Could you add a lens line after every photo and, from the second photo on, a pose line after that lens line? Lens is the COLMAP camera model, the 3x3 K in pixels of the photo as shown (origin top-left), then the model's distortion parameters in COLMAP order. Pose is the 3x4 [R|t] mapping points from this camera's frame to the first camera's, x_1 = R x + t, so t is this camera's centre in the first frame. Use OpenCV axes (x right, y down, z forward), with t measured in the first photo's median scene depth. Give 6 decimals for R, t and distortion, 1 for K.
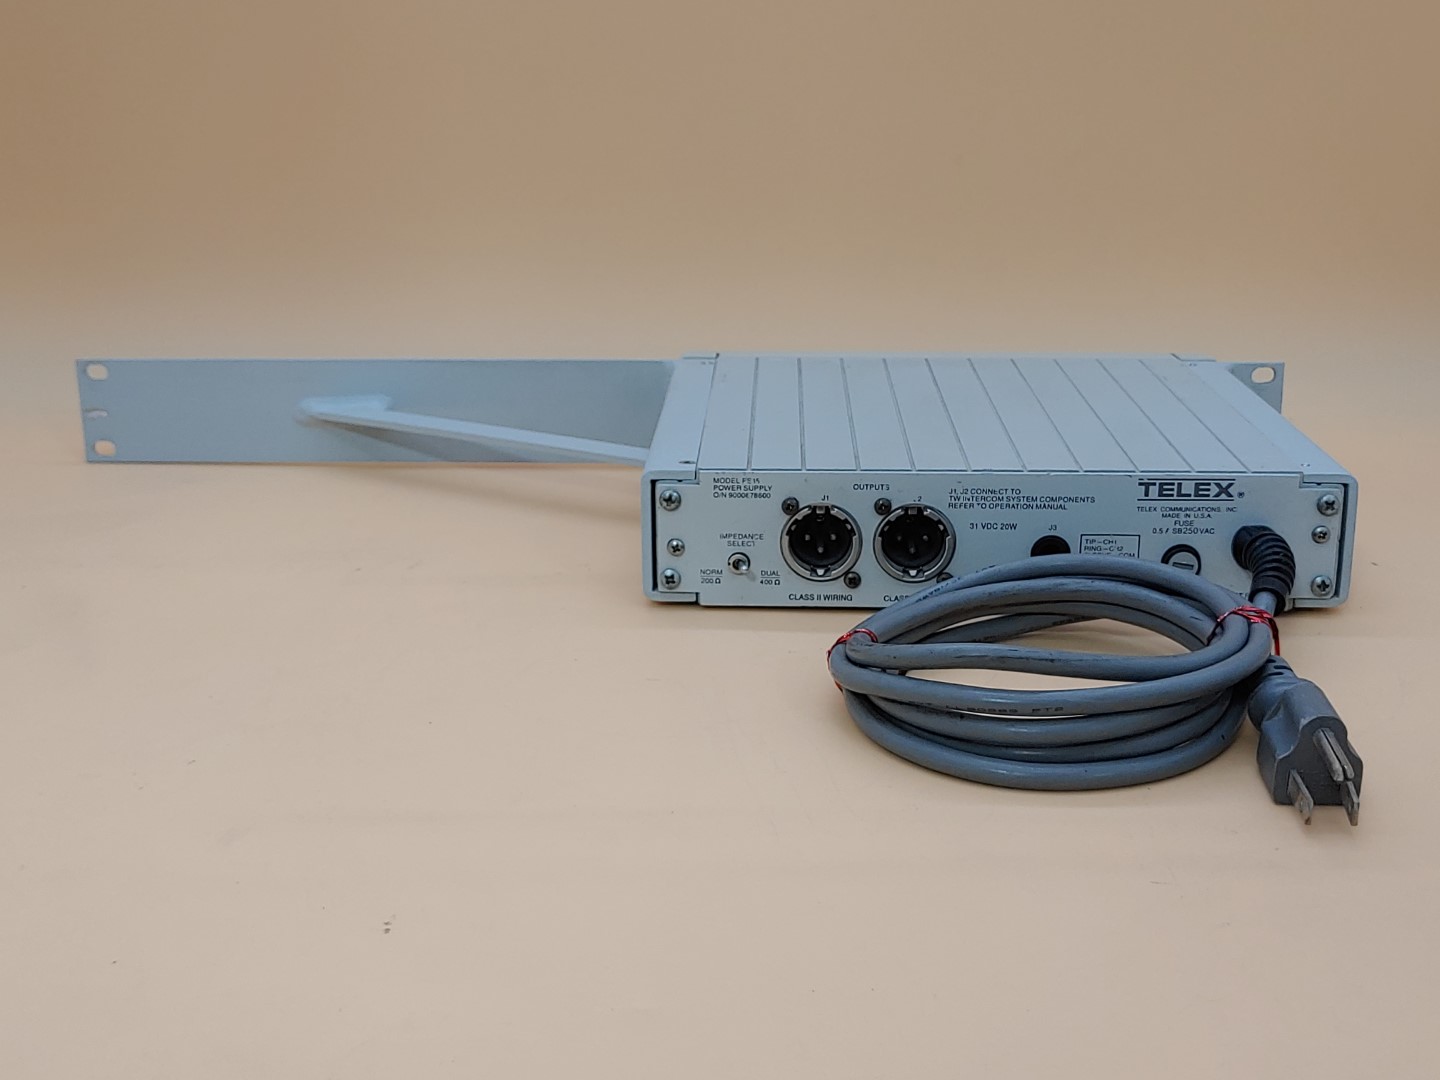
lens RADIAL K [[1729.0, 0, 721.5], [0, 1729.0, 540.7], [0, 0, 1]] dist [0.092753, 0.000000]
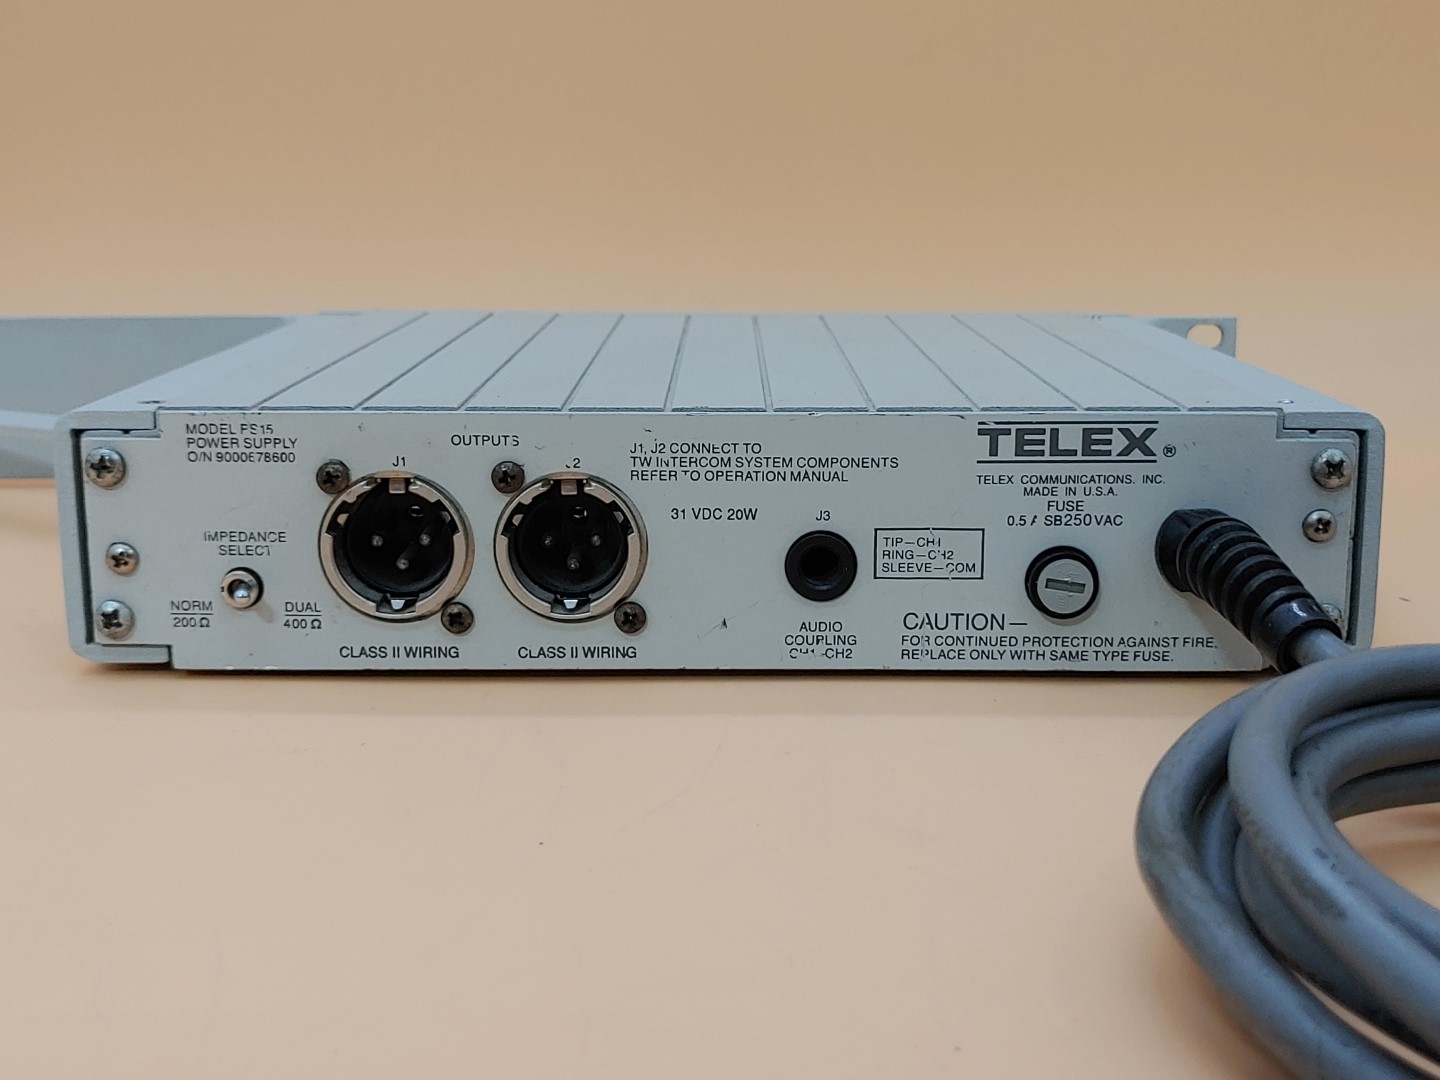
lens RADIAL K [[1729.0, 0, 716.6], [0, 1729.0, 536.5], [0, 0, 1]] dist [0.092753, 0.000000]
pose [[0.999659, -0.001341, 0.026093, 0.143669], [0.003626, 0.996139, -0.087719, 0.045395], [-0.025874, 0.087783, 0.995803, 0.468537]]
